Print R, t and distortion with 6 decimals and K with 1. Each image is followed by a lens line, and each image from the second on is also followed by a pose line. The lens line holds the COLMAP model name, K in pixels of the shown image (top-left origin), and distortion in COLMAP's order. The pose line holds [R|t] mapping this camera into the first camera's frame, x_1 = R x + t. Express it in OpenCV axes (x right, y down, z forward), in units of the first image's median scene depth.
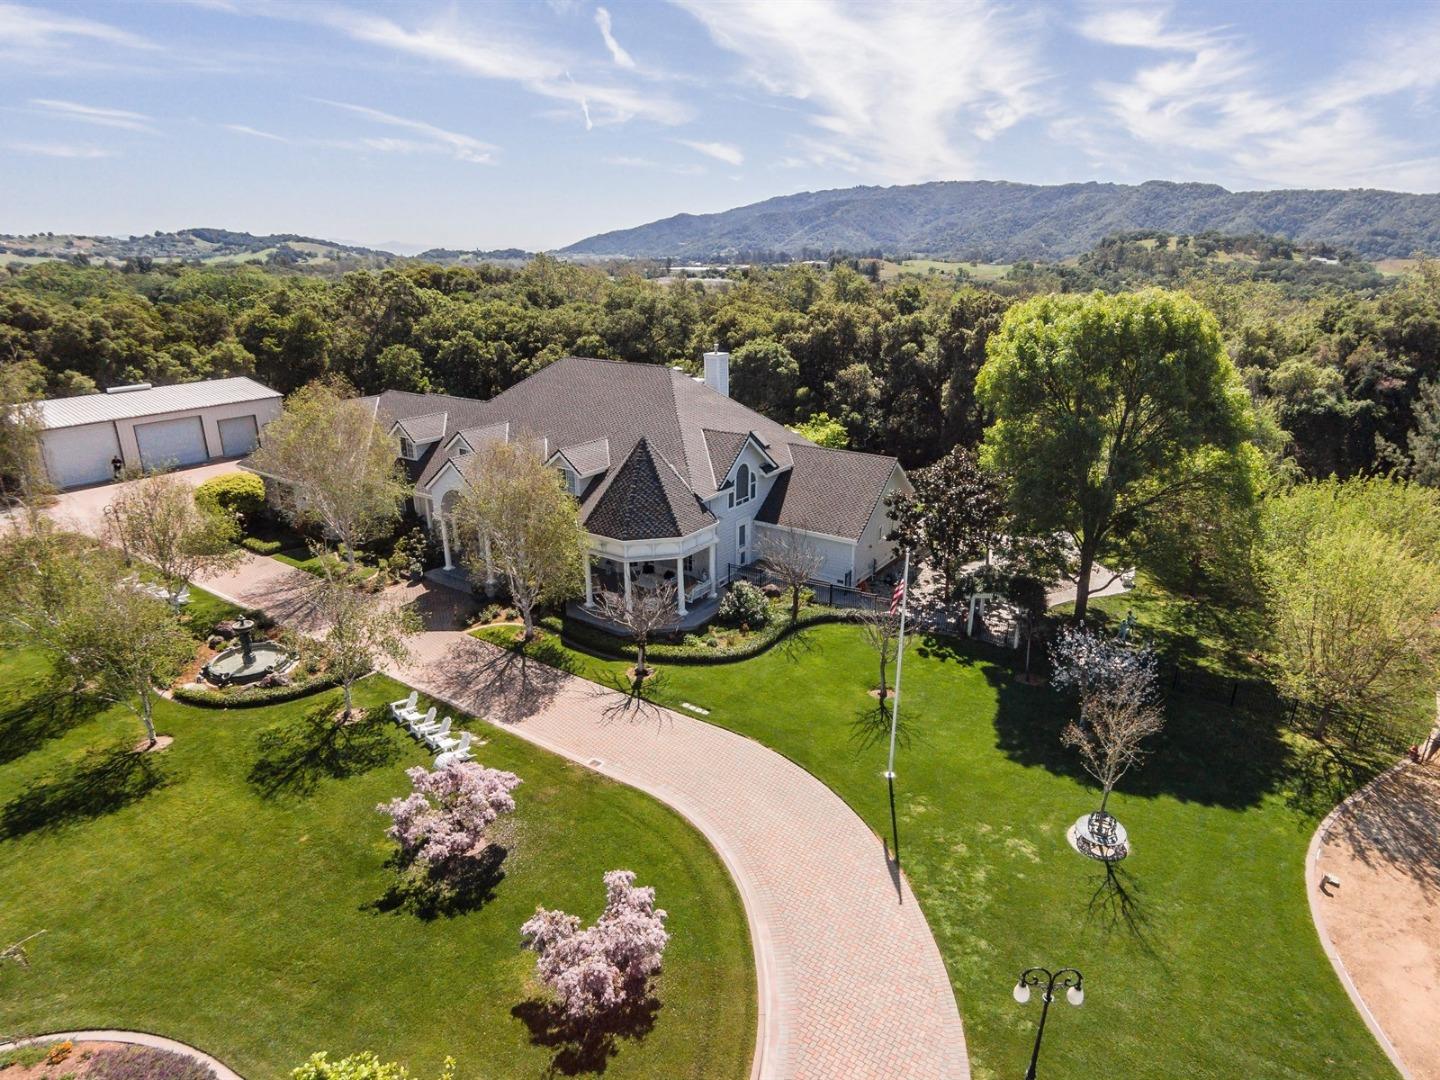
lens RADIAL K [[875.5, 0, 720.0], [0, 875.5, 540.0], [0, 0, 1]] dist [-0.008577, -0.002288]
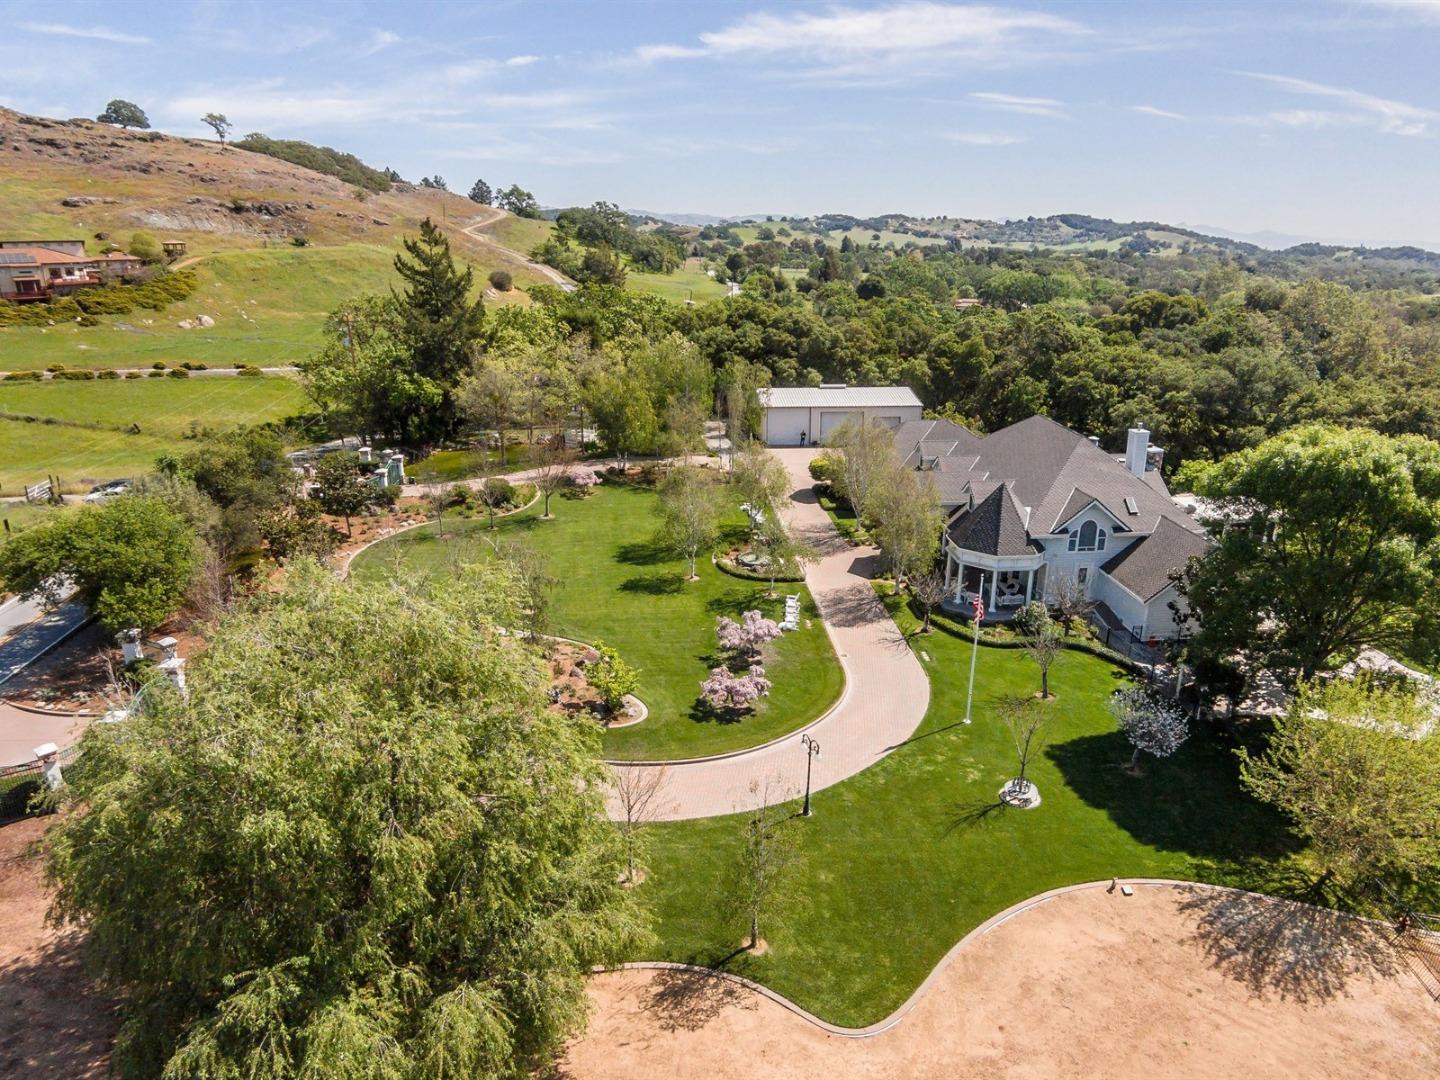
lens RADIAL K [[1125.1, 0, 722.1], [0, 1125.1, 486.9], [0, 0, 1]] dist [0.005449, -0.001861]
pose [[0.633707, 0.201175, -0.746957, 0.538580], [-0.252191, 0.966566, 0.046366, -0.044592], [0.731311, 0.158993, 0.663254, -0.293893]]
